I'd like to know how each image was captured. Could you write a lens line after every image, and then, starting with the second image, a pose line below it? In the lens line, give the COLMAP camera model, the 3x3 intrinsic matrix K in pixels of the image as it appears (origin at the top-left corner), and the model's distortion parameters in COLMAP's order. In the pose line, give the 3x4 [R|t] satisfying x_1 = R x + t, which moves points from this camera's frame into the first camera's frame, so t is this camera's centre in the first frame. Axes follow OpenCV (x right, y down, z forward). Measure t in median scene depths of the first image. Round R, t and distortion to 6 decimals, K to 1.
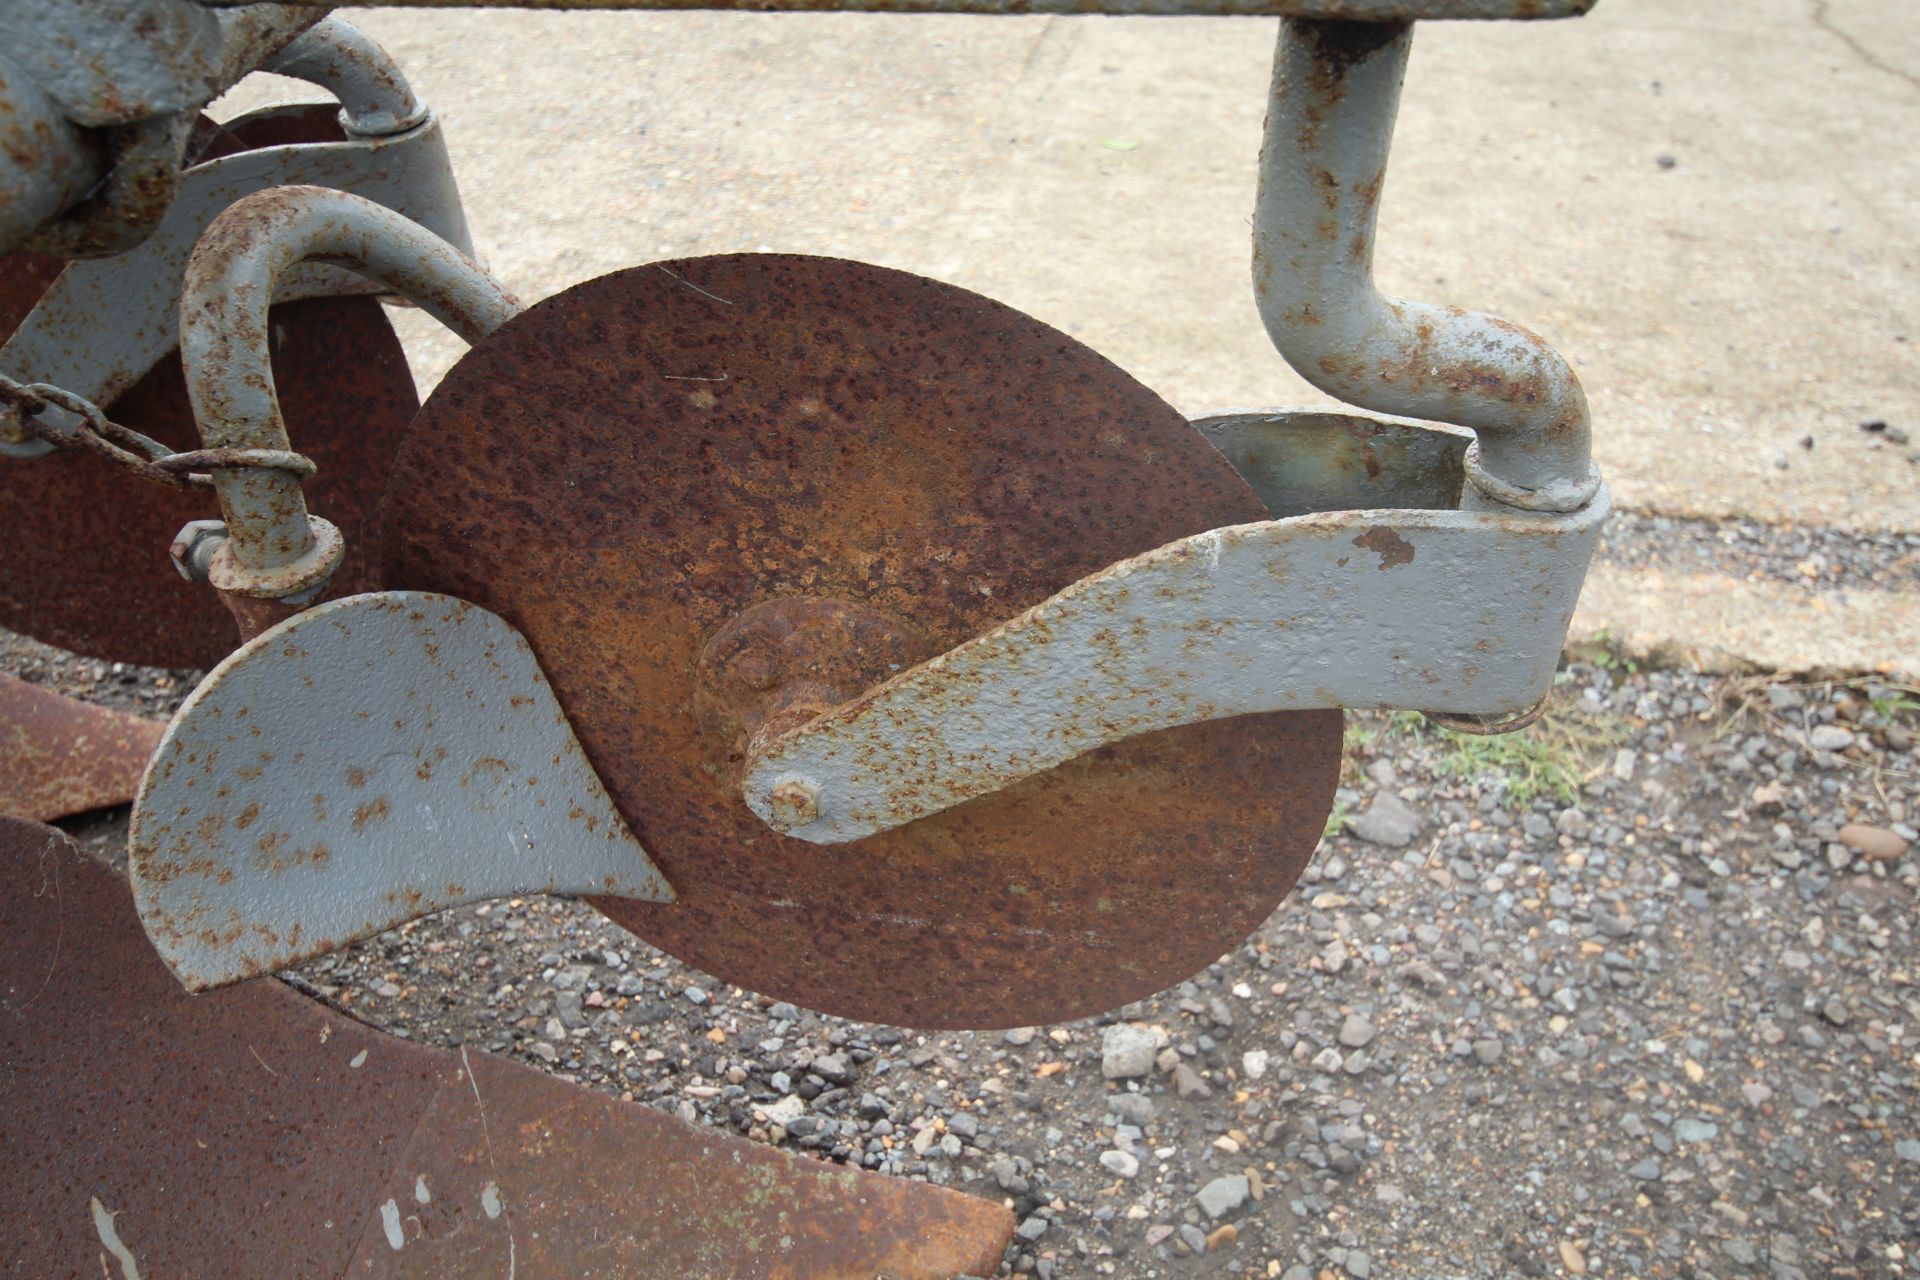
lens RADIAL K [[1647.1, 0, 969.3], [0, 1647.1, 649.3], [0, 0, 1]] dist [-0.004907, 0.055217]
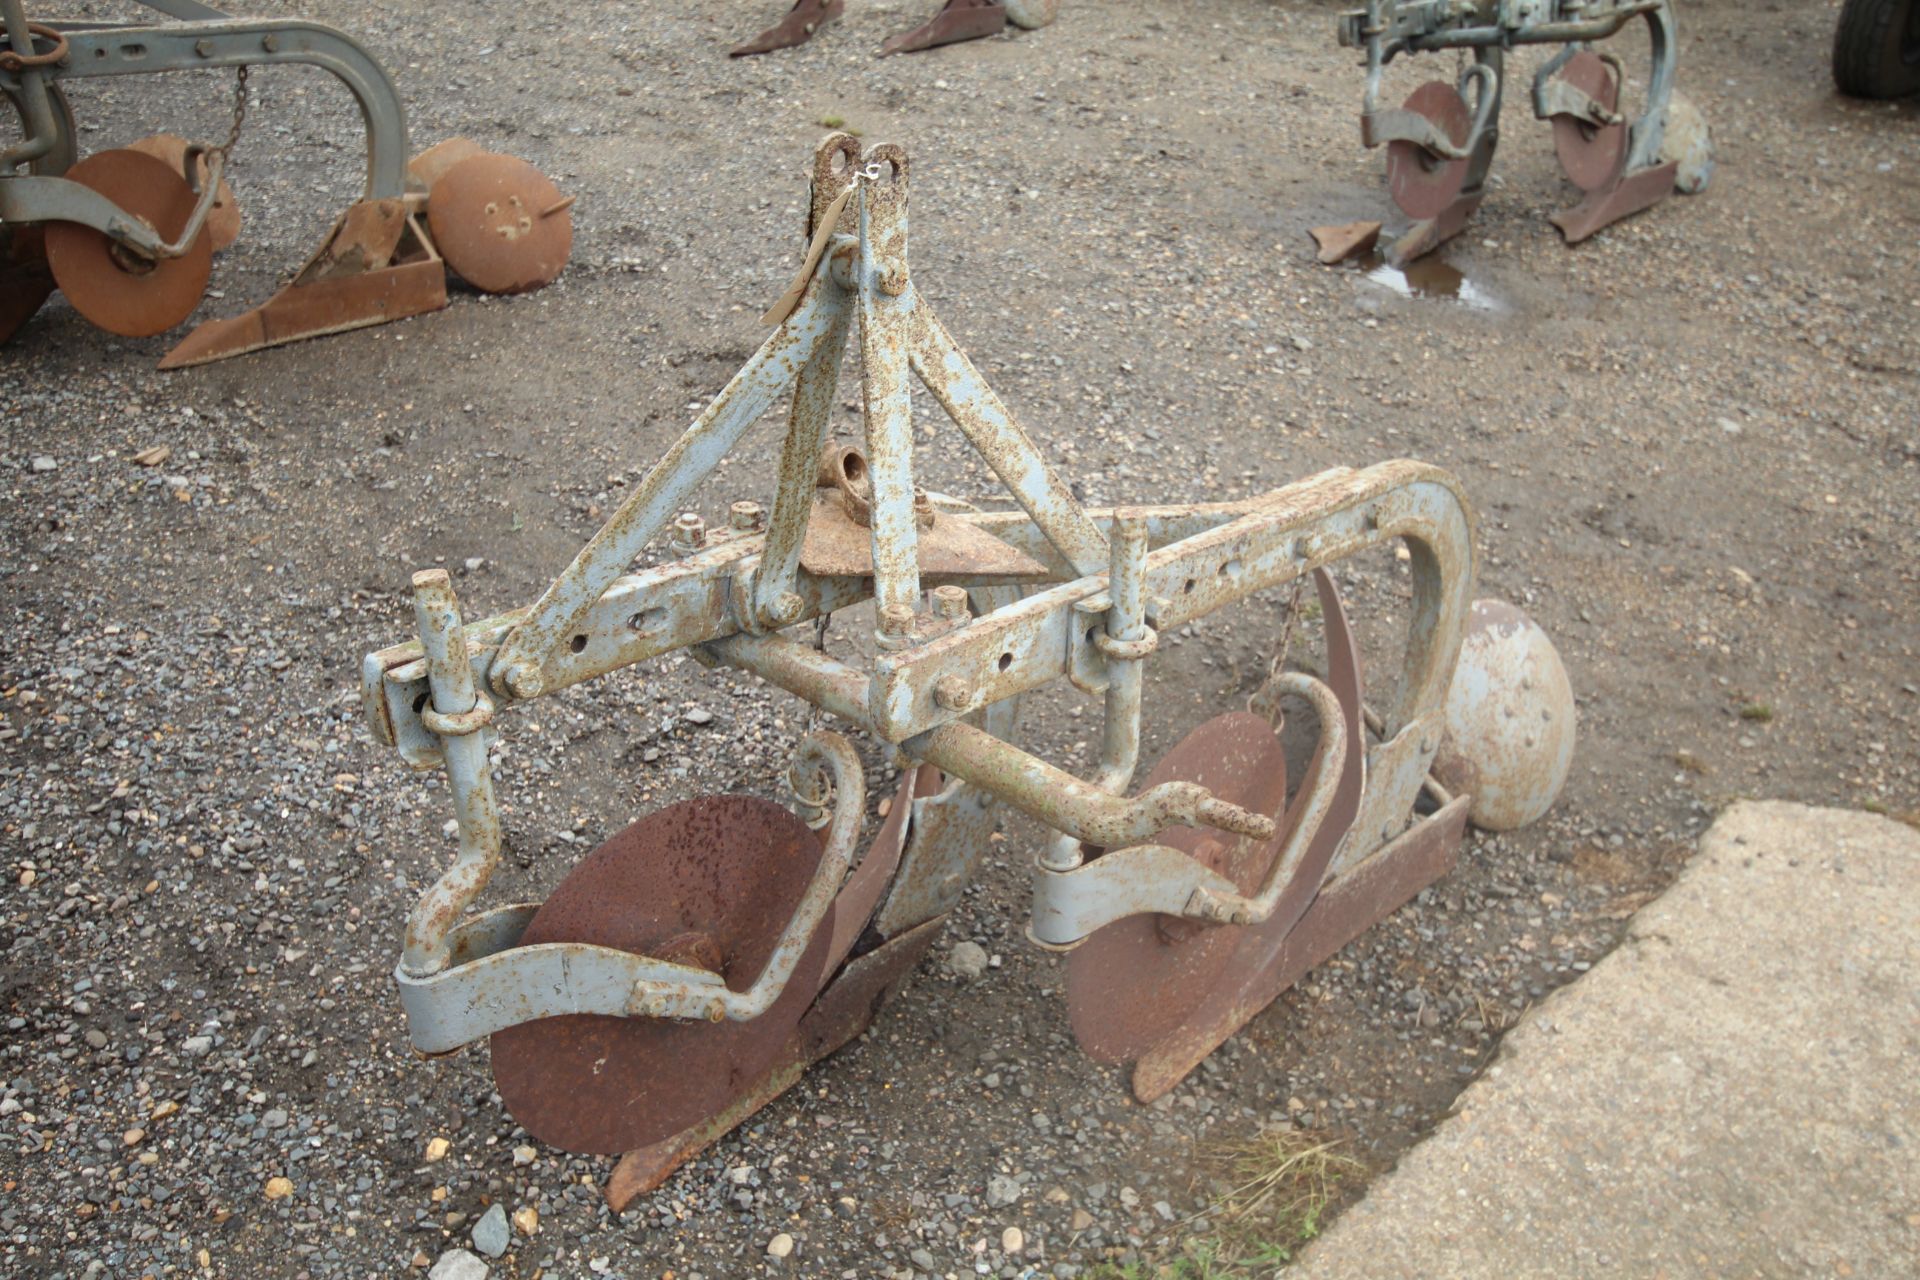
lens RADIAL K [[1647.1, 0, 966.4], [0, 1647.1, 646.6], [0, 0, 1]] dist [-0.004907, 0.055217]
pose [[-0.583820, 0.382905, -0.715917, 0.991965], [-0.511098, 0.511808, 0.690531, -1.708441], [0.630819, 0.769049, -0.103102, 0.920331]]
